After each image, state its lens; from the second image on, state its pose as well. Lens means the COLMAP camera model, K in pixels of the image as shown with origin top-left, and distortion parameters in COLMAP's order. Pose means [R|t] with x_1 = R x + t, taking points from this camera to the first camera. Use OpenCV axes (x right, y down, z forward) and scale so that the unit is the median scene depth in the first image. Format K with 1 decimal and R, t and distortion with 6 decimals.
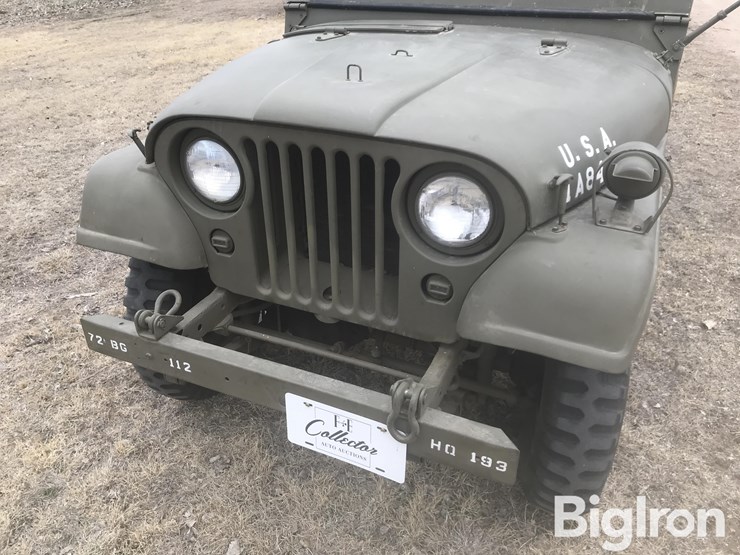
lens RADIAL K [[606.8, 0, 370.7], [0, 606.8, 268.0], [0, 0, 1]] dist [0.015934, -0.008352]
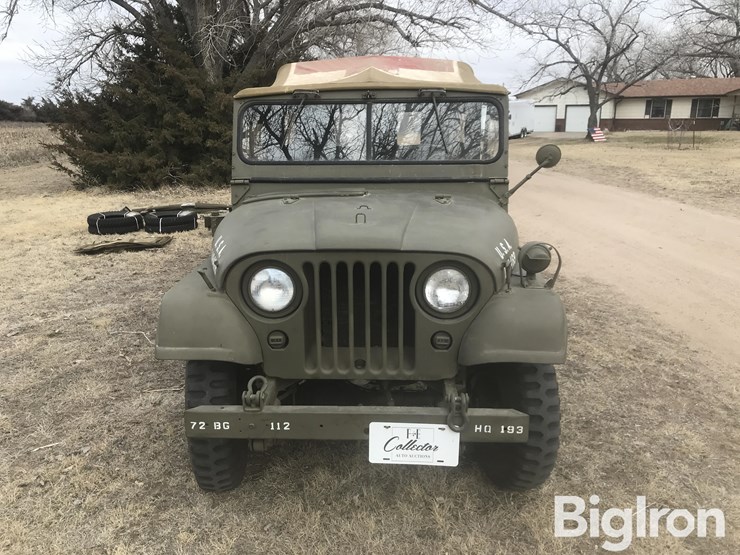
lens RADIAL K [[601.0, 0, 371.8], [0, 601.0, 264.9], [0, 0, 1]] dist [0.070833, -0.093239]
pose [[0.924736, -0.087750, 0.370356, -0.547725], [0.181259, 0.957163, -0.225797, 0.144518], [-0.334677, 0.275933, 0.901028, -0.362358]]
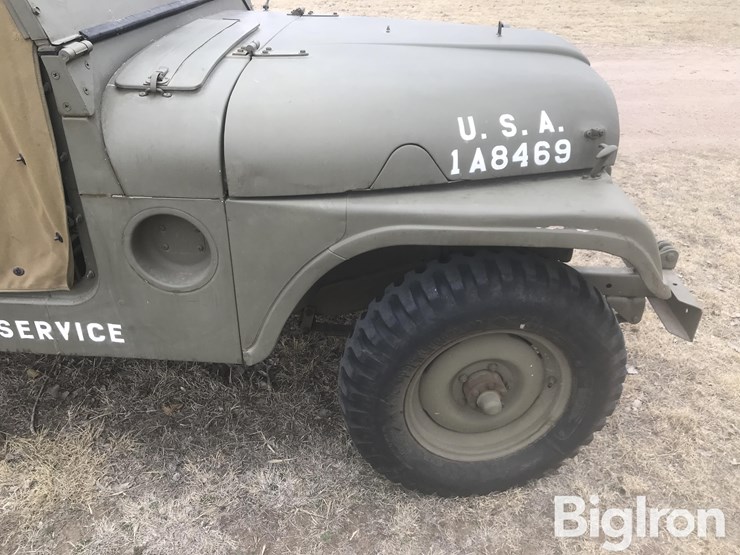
lens RADIAL K [[606.8, 0, 370.7], [0, 606.8, 268.0], [0, 0, 1]] dist [0.015934, -0.008352]
pose [[-0.351973, -0.448048, 0.821808, -1.028280], [0.453861, 0.686174, 0.568485, -0.725482], [-0.818612, 0.573078, -0.038164, 1.400566]]
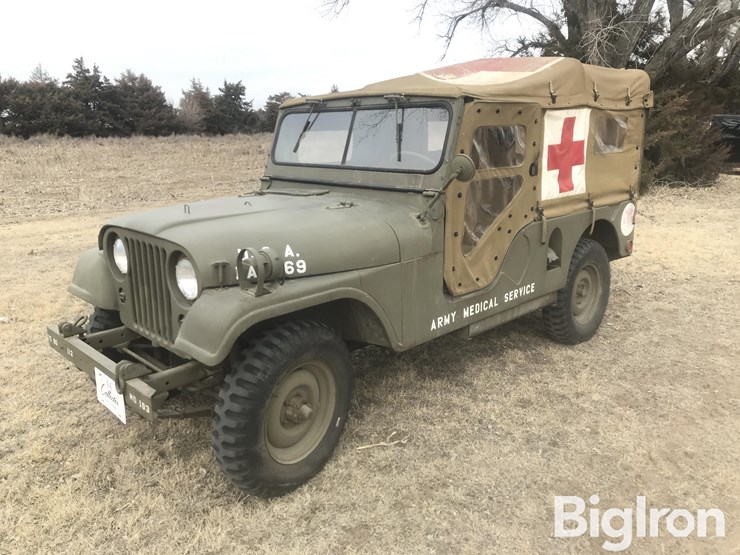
lens RADIAL K [[598.1, 0, 369.7], [0, 598.1, 270.7], [0, 0, 1]] dist [0.036054, -0.005784]
pose [[0.931674, 0.086584, -0.352827, 1.068194], [-0.175412, 0.957688, -0.228177, 0.166124], [0.318142, 0.274477, 0.907441, -0.402787]]
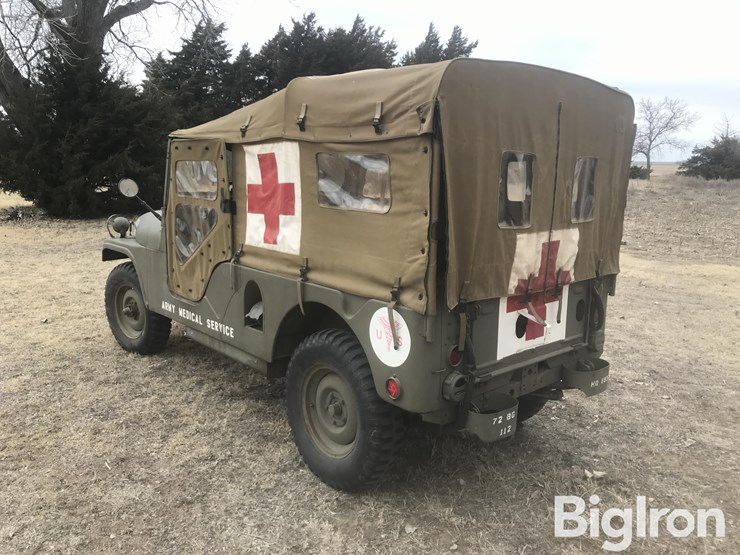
lens RADIAL K [[606.8, 0, 370.7], [0, 606.8, 268.0], [0, 0, 1]] dist [0.015934, -0.008352]
pose [[-0.394175, 0.156007, -0.905697, 2.514133], [-0.459227, 0.820202, 0.341144, -1.487973], [0.796076, 0.550391, -0.251661, 2.575026]]
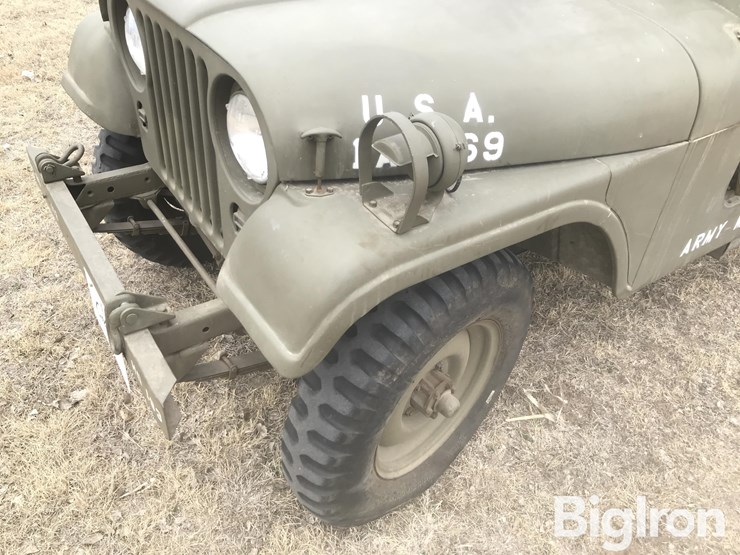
lens RADIAL K [[601.0, 0, 371.8], [0, 601.0, 264.9], [0, 0, 1]] dist [0.070833, -0.093239]
pose [[0.857098, 0.358034, -0.370397, 0.556701], [-0.314221, 0.933108, 0.174856, -0.109119], [0.408225, -0.033482, 0.912267, 0.224877]]
